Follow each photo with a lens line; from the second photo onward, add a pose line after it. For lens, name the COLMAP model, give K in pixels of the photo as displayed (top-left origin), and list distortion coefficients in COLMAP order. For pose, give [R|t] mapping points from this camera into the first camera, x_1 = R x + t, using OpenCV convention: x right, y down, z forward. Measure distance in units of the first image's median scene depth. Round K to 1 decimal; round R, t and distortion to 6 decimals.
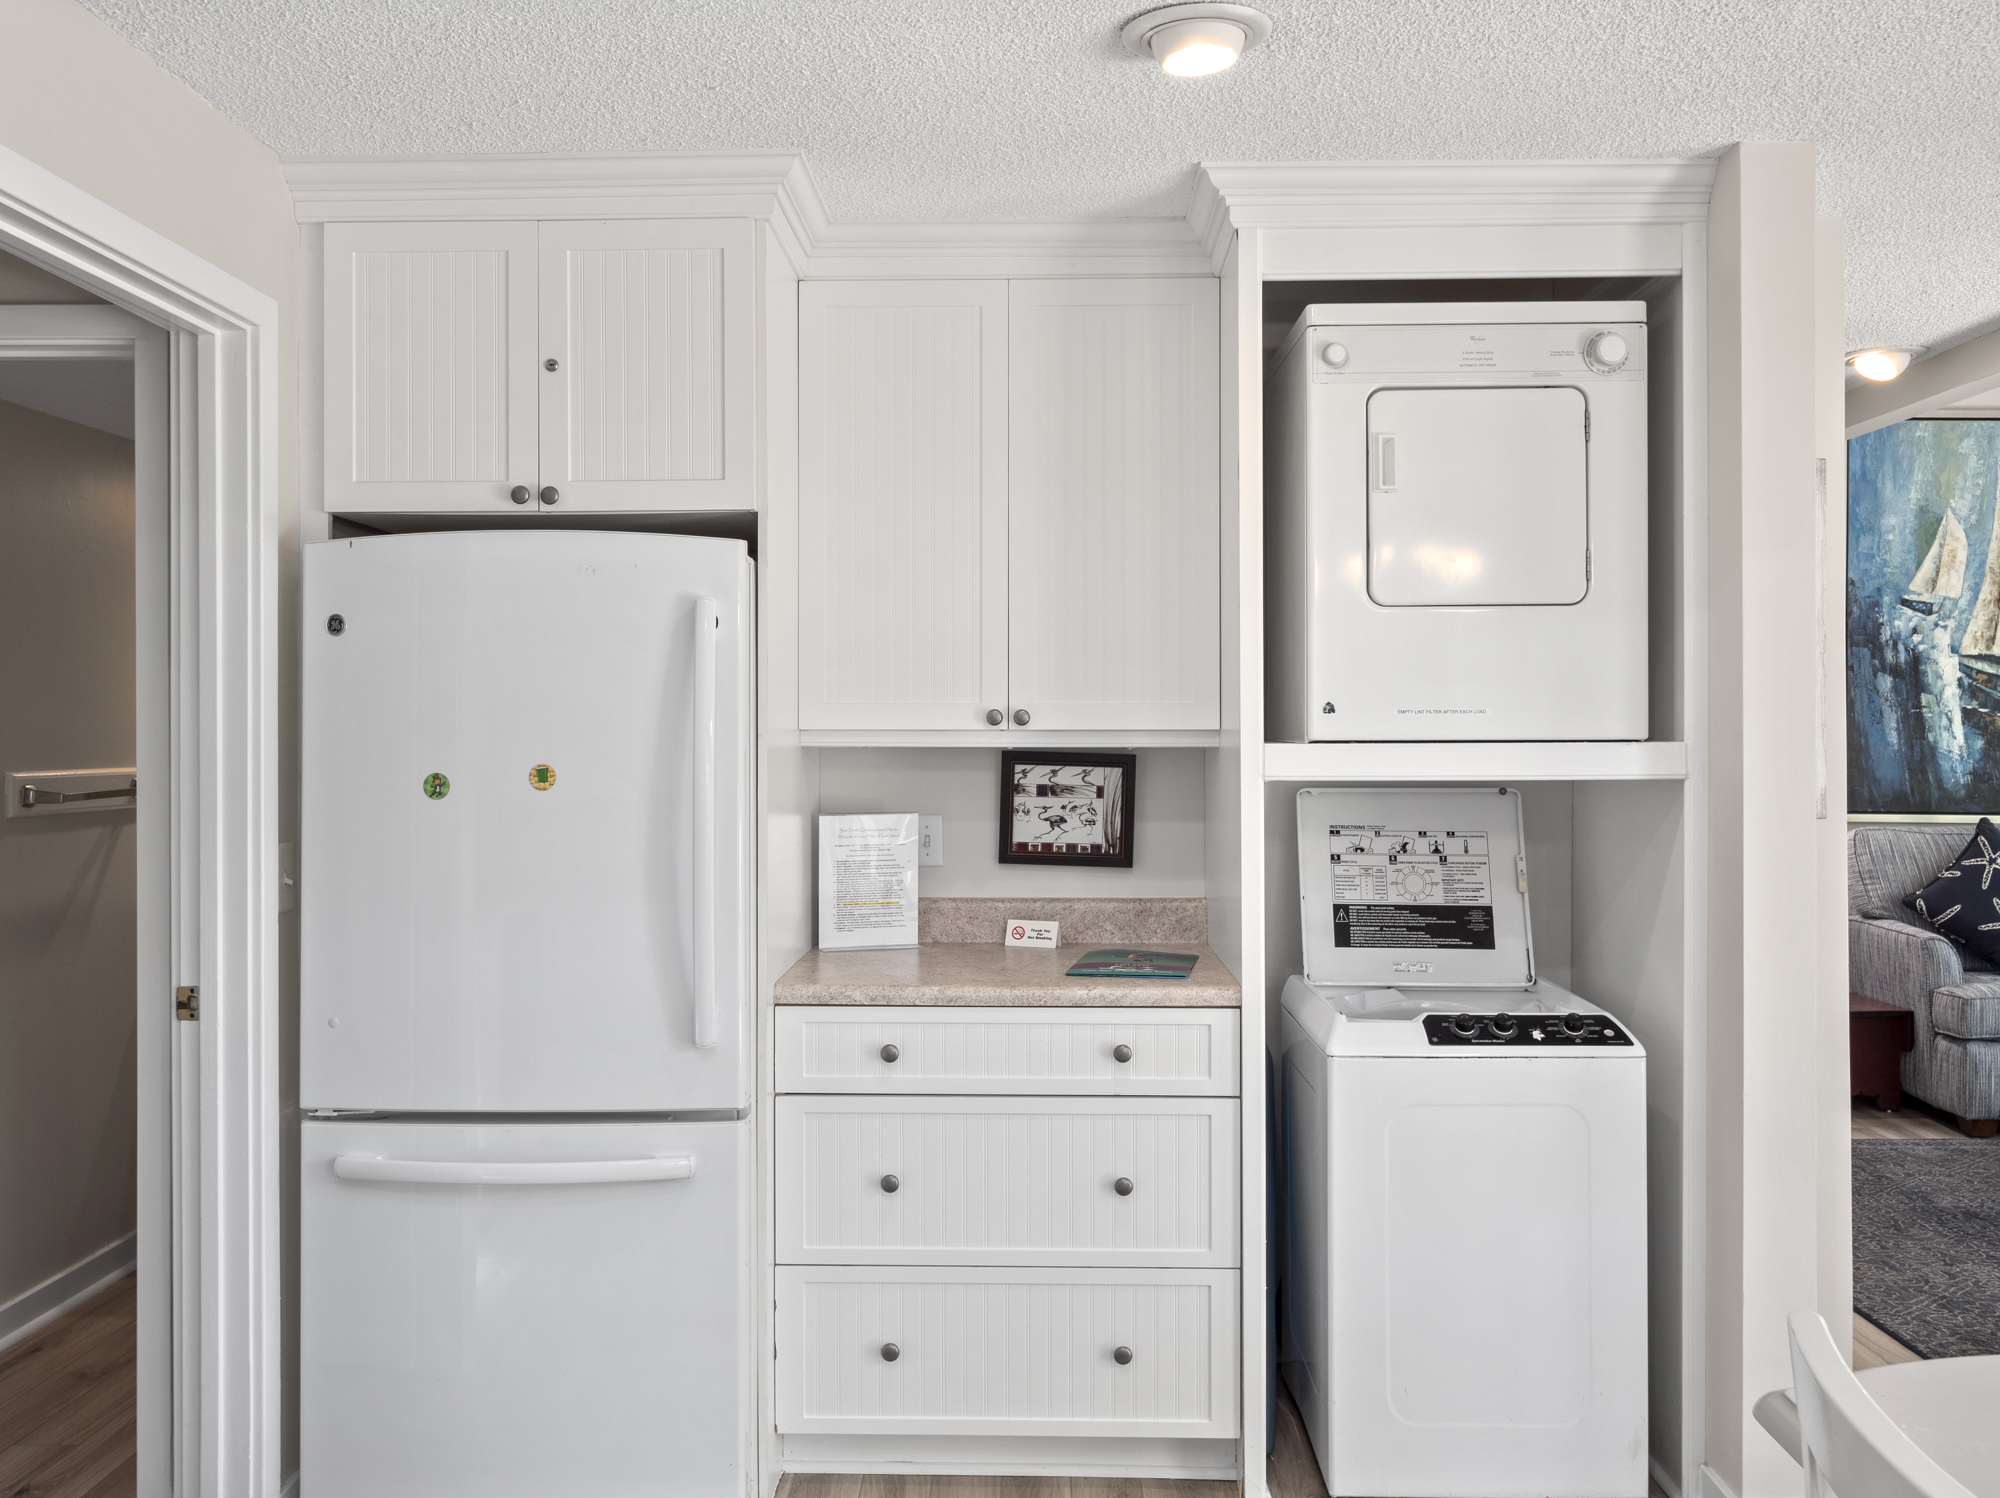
lens RADIAL K [[1628.5, 0, 1006.5], [0, 1628.5, 743.7], [0, 0, 1]] dist [-0.008295, 0.002638]
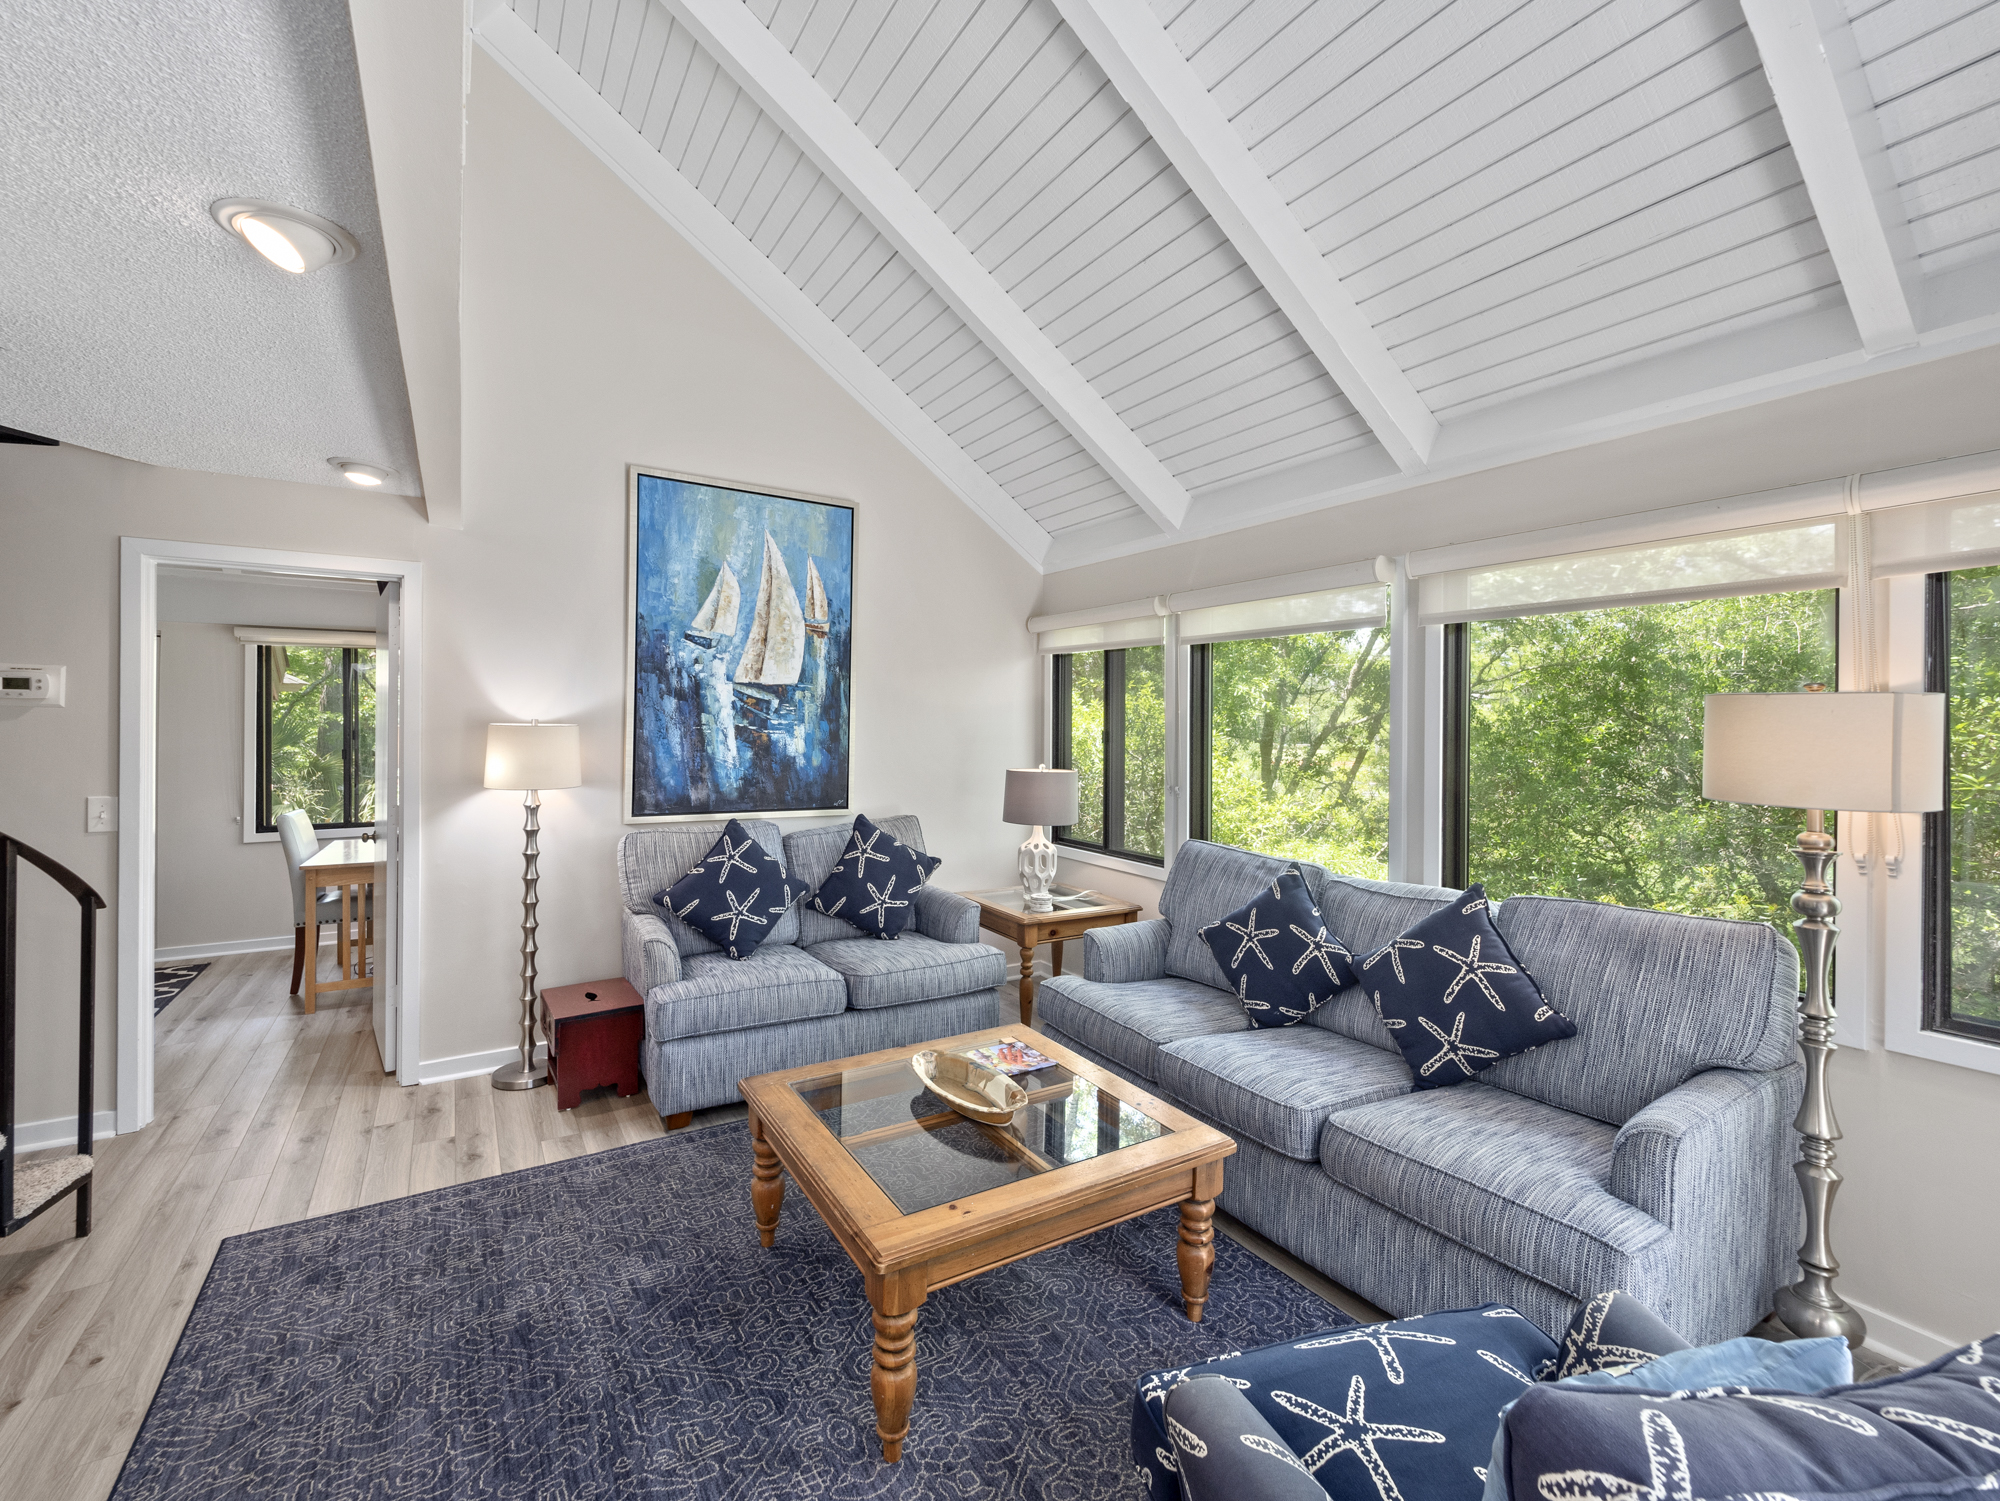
lens RADIAL K [[865.9, 0, 979.1], [0, 865.9, 726.9], [0, 0, 1]] dist [0.003382, -0.001523]
pose [[0.844344, 0.008429, 0.535736, 0.419134], [-0.005854, 0.999962, -0.006507, -0.019201], [-0.535770, 0.002358, 0.844361, 0.372331]]
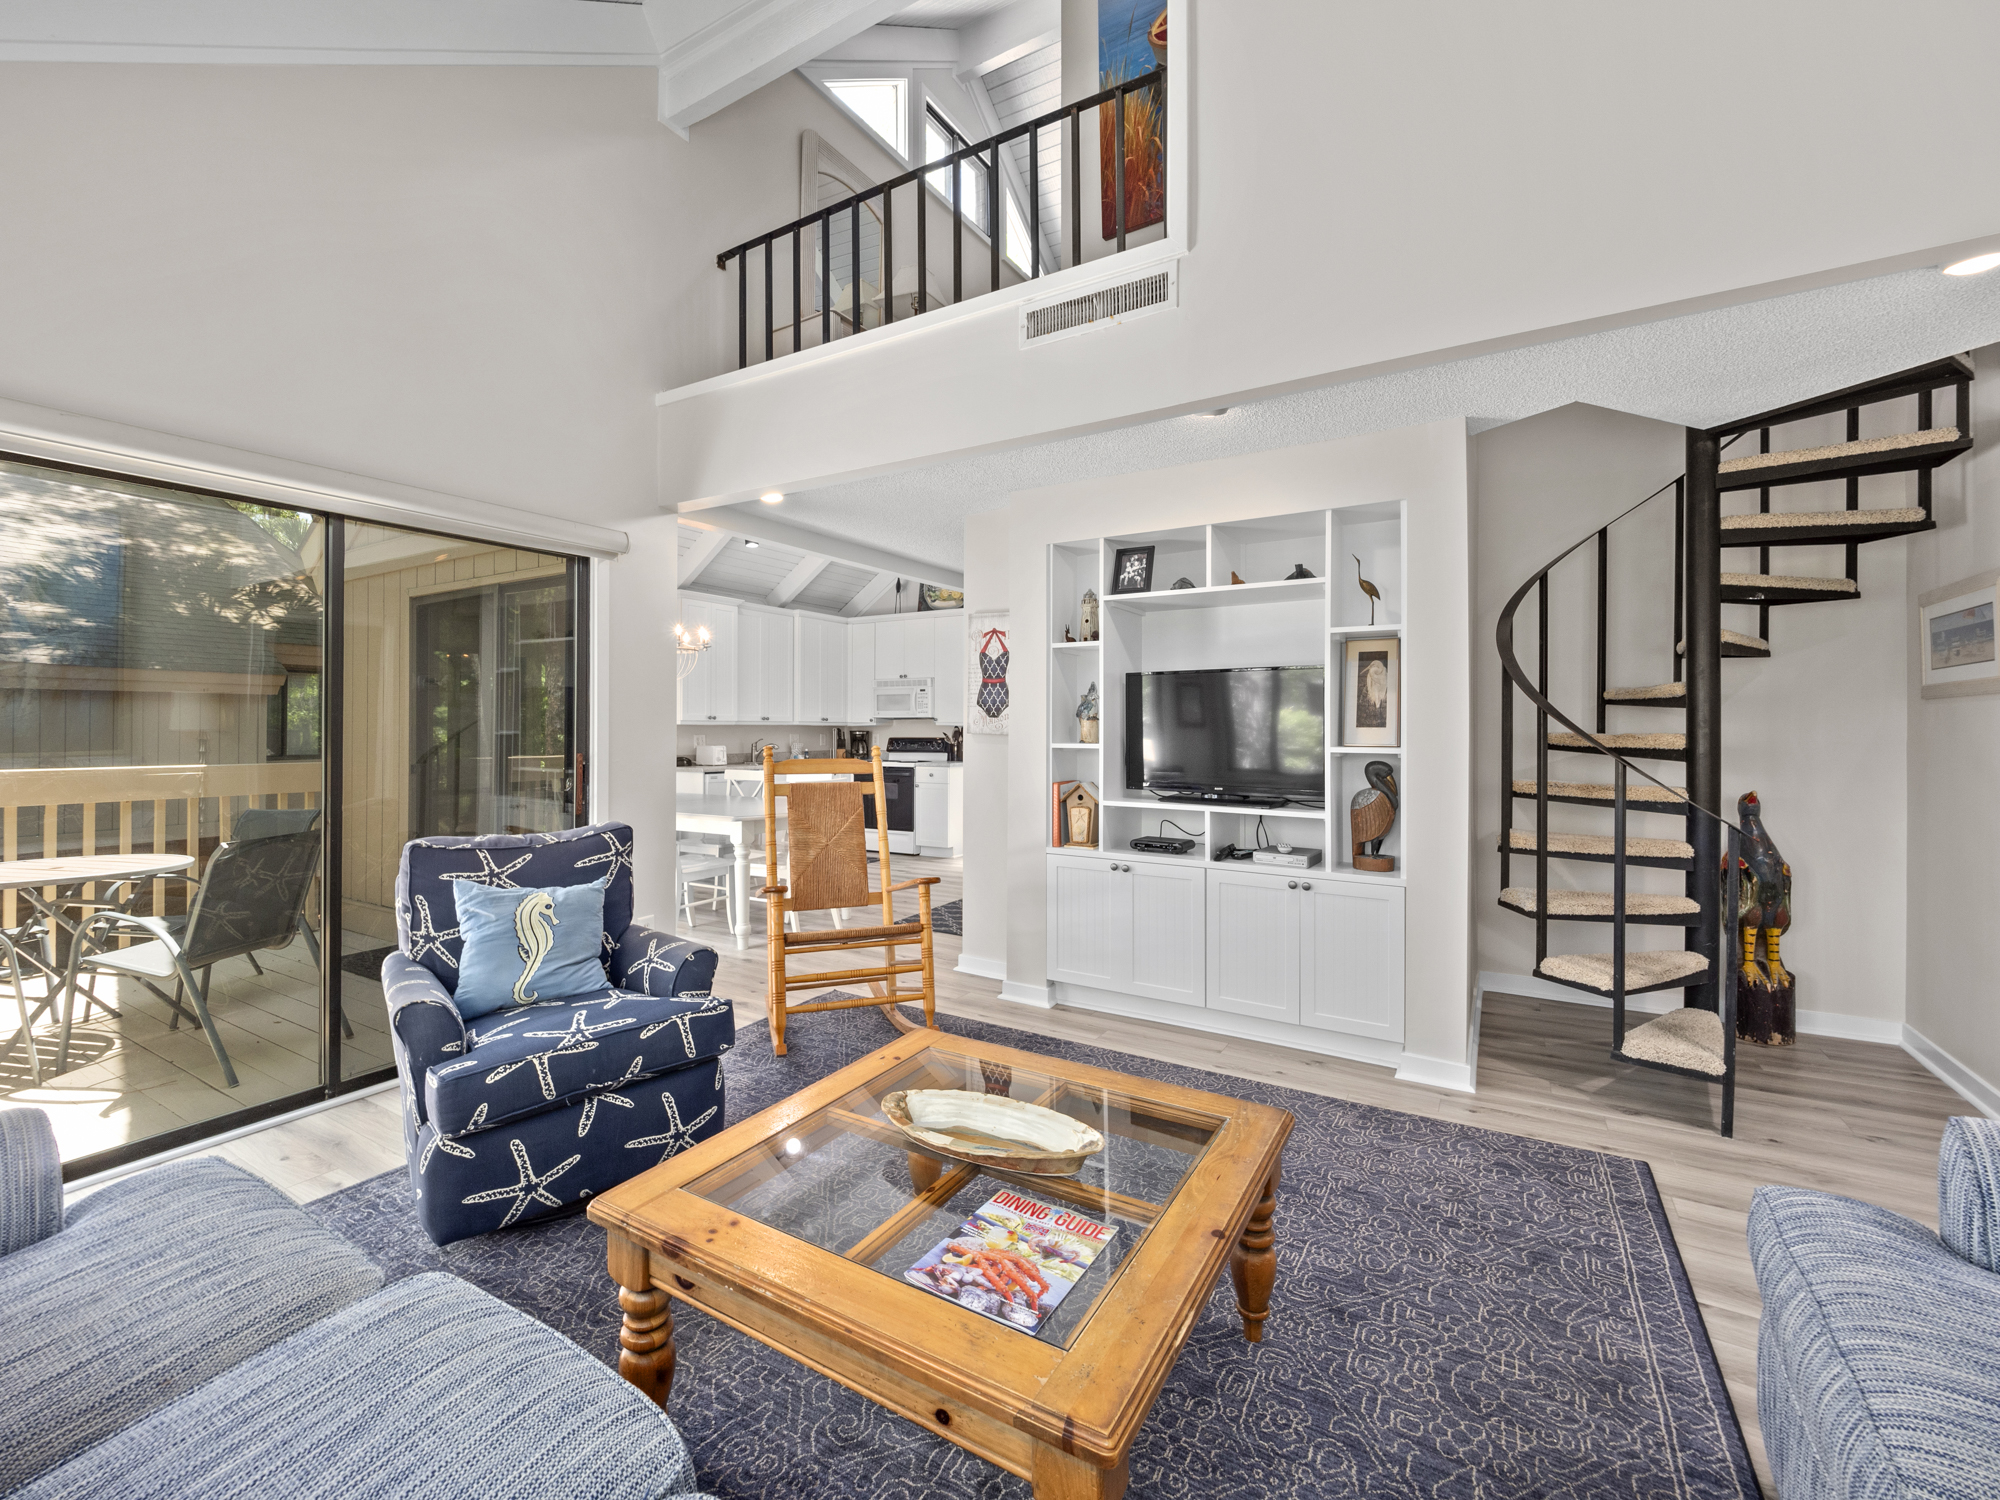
lens RADIAL K [[865.9, 0, 983.9], [0, 865.9, 728.5], [0, 0, 1]] dist [0.003382, -0.001523]
pose [[-0.520417, 0.001222, -0.853911, 0.864309], [-0.009662, 0.999927, 0.007320, 0.011993], [0.853858, 0.012060, -0.520367, 0.849890]]
